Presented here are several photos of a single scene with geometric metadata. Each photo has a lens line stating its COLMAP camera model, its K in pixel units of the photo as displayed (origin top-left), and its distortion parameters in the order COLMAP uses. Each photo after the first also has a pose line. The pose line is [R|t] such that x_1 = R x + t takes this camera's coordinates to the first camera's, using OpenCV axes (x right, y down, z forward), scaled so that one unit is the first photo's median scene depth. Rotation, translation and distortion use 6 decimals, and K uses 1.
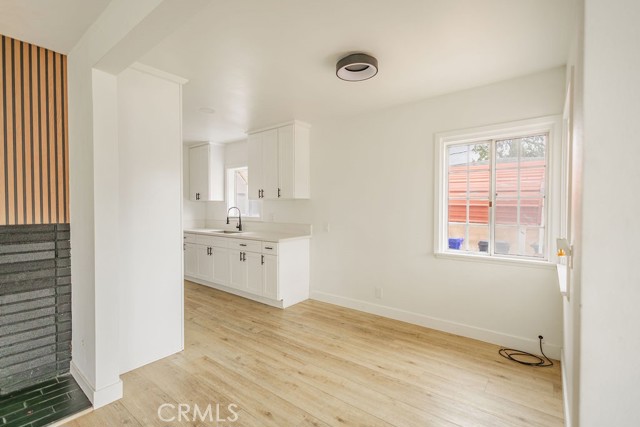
lens RADIAL K [[290.4, 0, 324.3], [0, 290.4, 210.1], [0, 0, 1]] dist [0.013551, -0.002349]
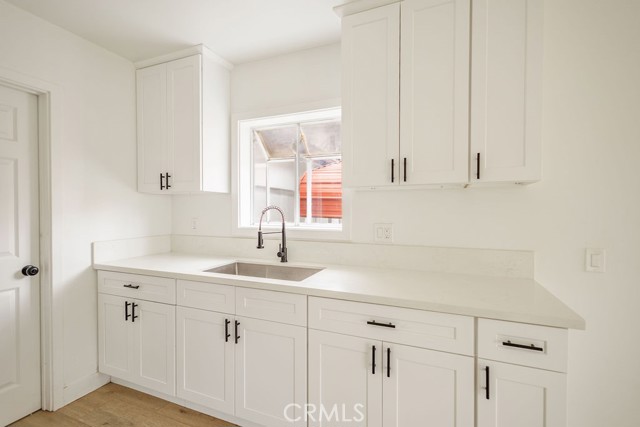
lens RADIAL K [[290.4, 0, 324.1], [0, 290.4, 213.0], [0, 0, 1]] dist [0.013551, -0.002349]
pose [[0.964991, -0.000041, 0.262282, -0.396163], [-0.000488, 0.999998, 0.001952, -0.002876], [-0.262281, -0.002012, 0.964989, 0.657579]]
